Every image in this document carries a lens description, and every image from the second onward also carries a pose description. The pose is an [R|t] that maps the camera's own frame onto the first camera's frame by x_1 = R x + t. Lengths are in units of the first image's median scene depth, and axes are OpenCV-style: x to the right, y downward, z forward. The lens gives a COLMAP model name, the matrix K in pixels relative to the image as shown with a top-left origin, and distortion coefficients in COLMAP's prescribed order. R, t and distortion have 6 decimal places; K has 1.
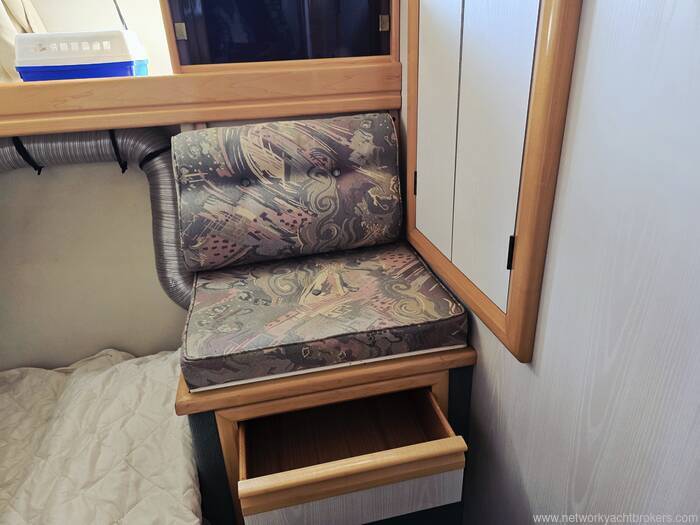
lens RADIAL K [[472.0, 0, 350.0], [0, 472.0, 262.5], [0, 0, 1]] dist [0.047773, -0.085649]
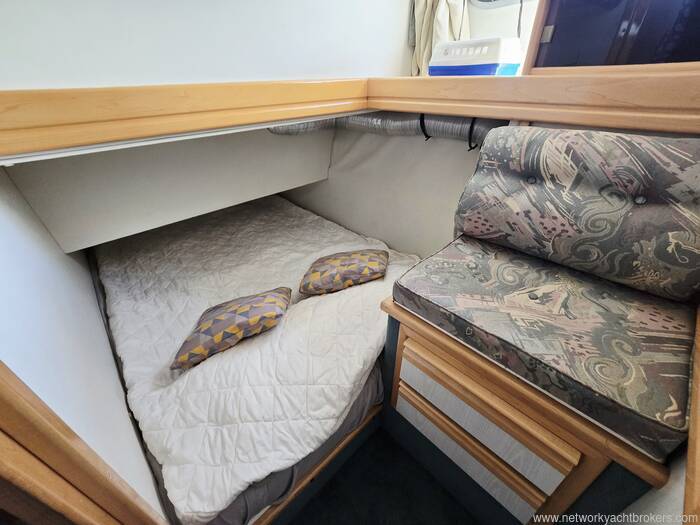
lens RADIAL K [[289.8, 0, 350.1], [0, 289.8, 259.4], [0, 0, 1]] dist [-0.013439, 0.000001]
pose [[0.497002, 0.483181, -0.720781, 0.153204], [-0.355882, 0.871060, 0.338529, -0.083764], [0.791415, 0.088264, 0.604874, 0.260603]]
